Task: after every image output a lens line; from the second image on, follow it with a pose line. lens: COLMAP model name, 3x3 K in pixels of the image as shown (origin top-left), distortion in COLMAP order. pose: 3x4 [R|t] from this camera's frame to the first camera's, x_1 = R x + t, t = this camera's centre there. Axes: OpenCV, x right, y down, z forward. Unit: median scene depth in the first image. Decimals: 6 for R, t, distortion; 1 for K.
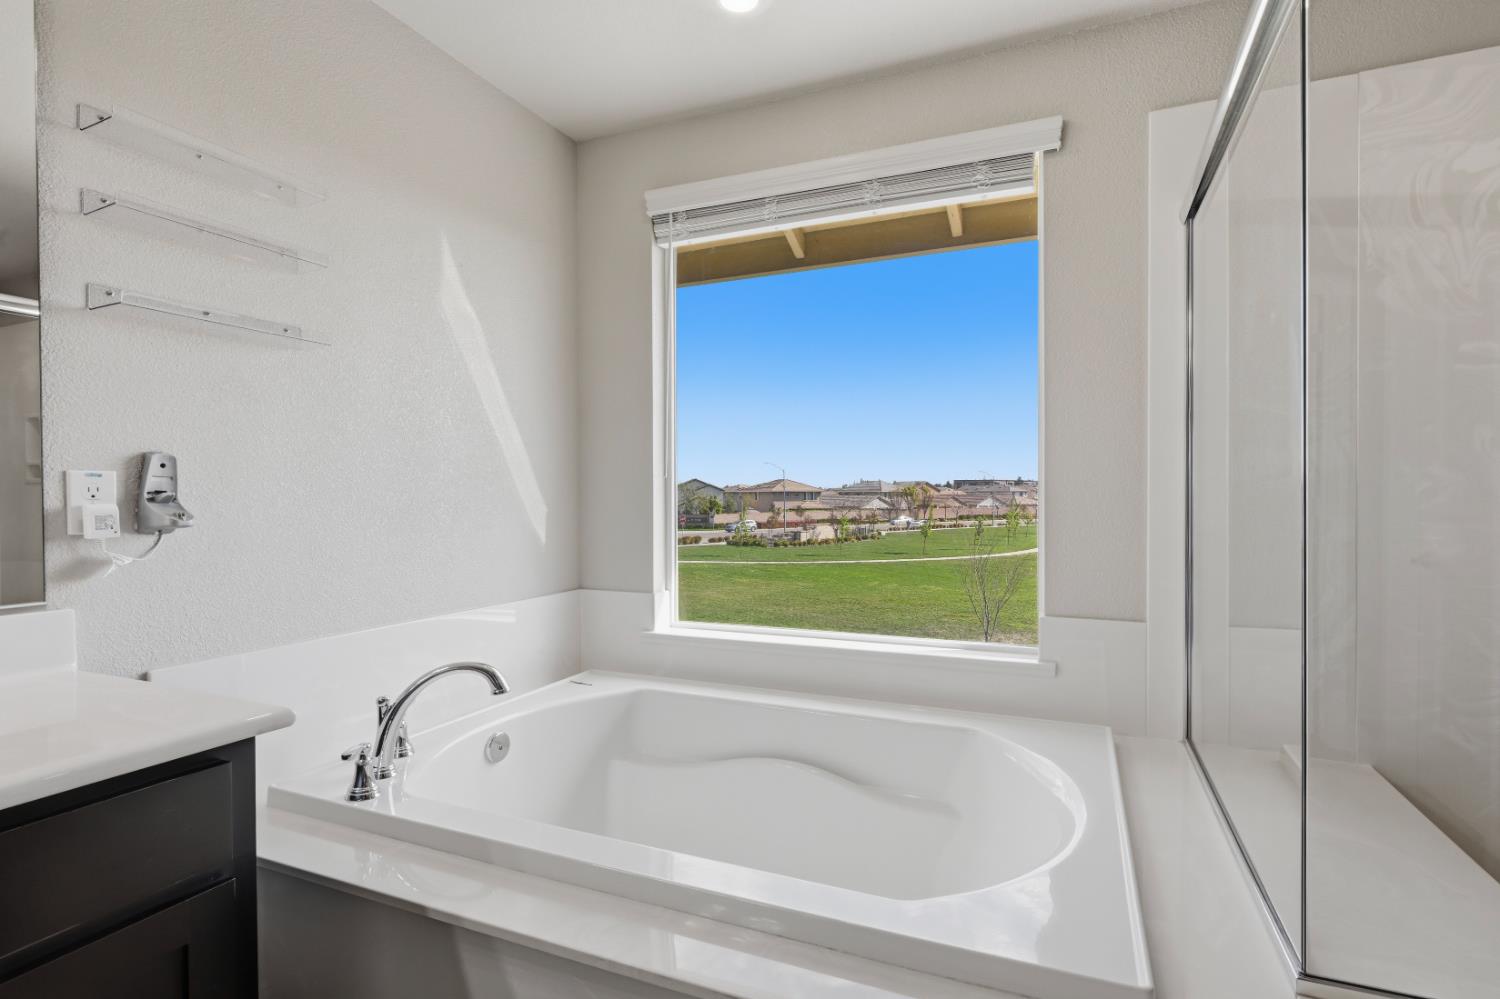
lens RADIAL K [[752.6, 0, 742.8], [0, 752.6, 501.6], [0, 0, 1]] dist [0.003979, -0.001406]
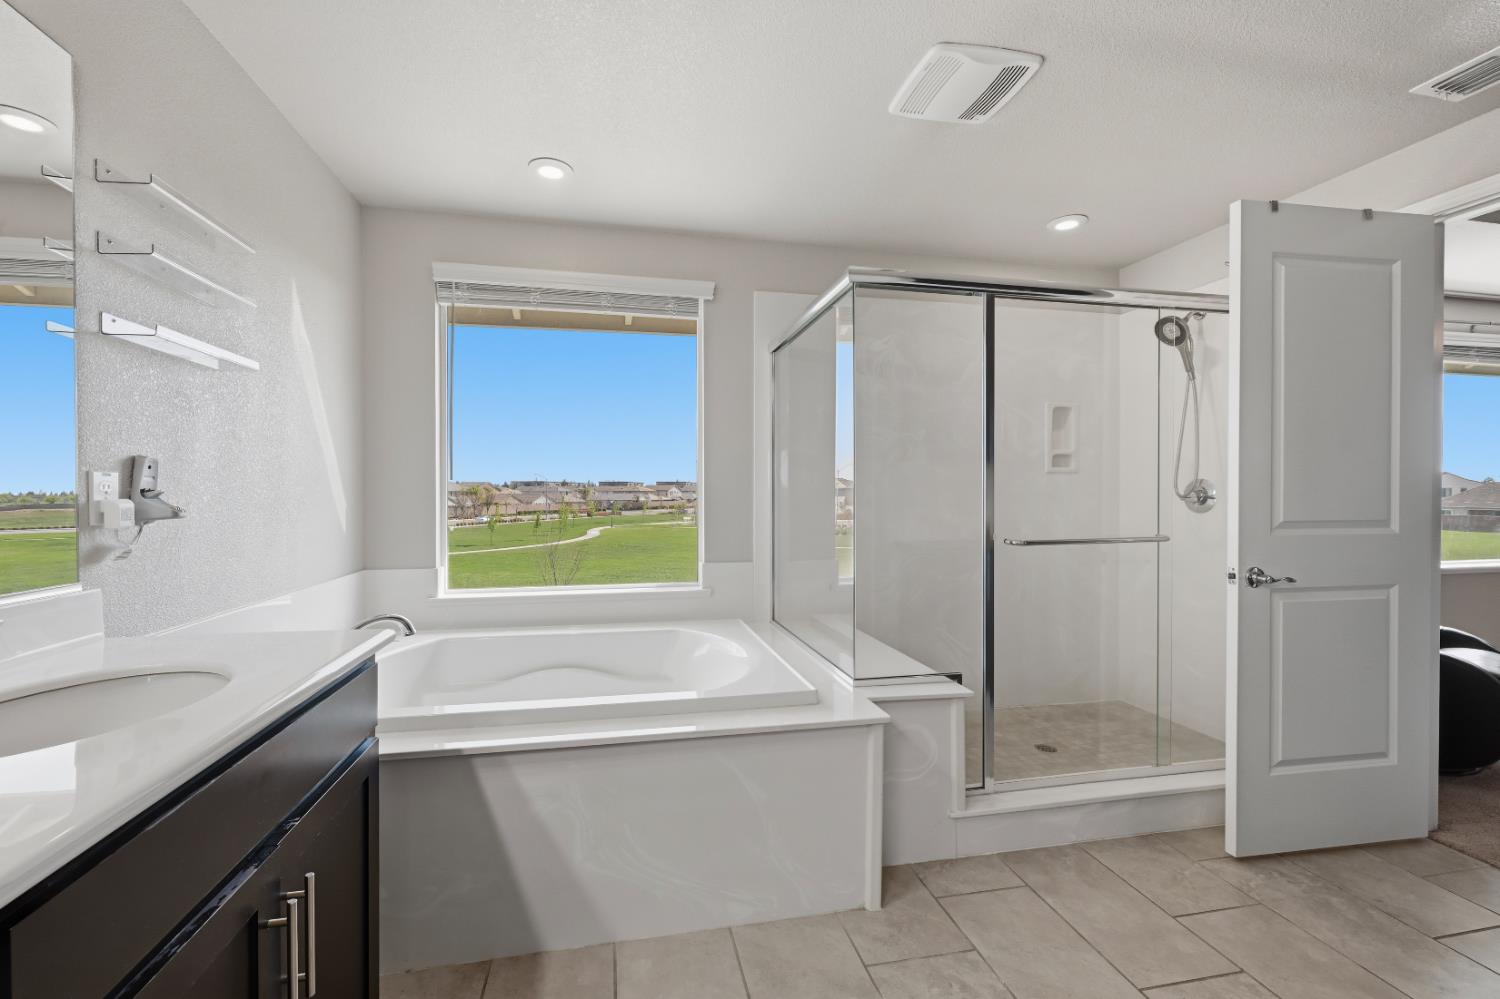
lens RADIAL K [[621.2, 0, 747.9], [0, 621.2, 497.7], [0, 0, 1]] dist [0.002589, 0.000461]
pose [[0.802048, -0.001561, 0.597257, -0.231476], [0.003438, 0.999992, -0.002003, 0.002188], [-0.597249, 0.003660, 0.802047, -0.135706]]
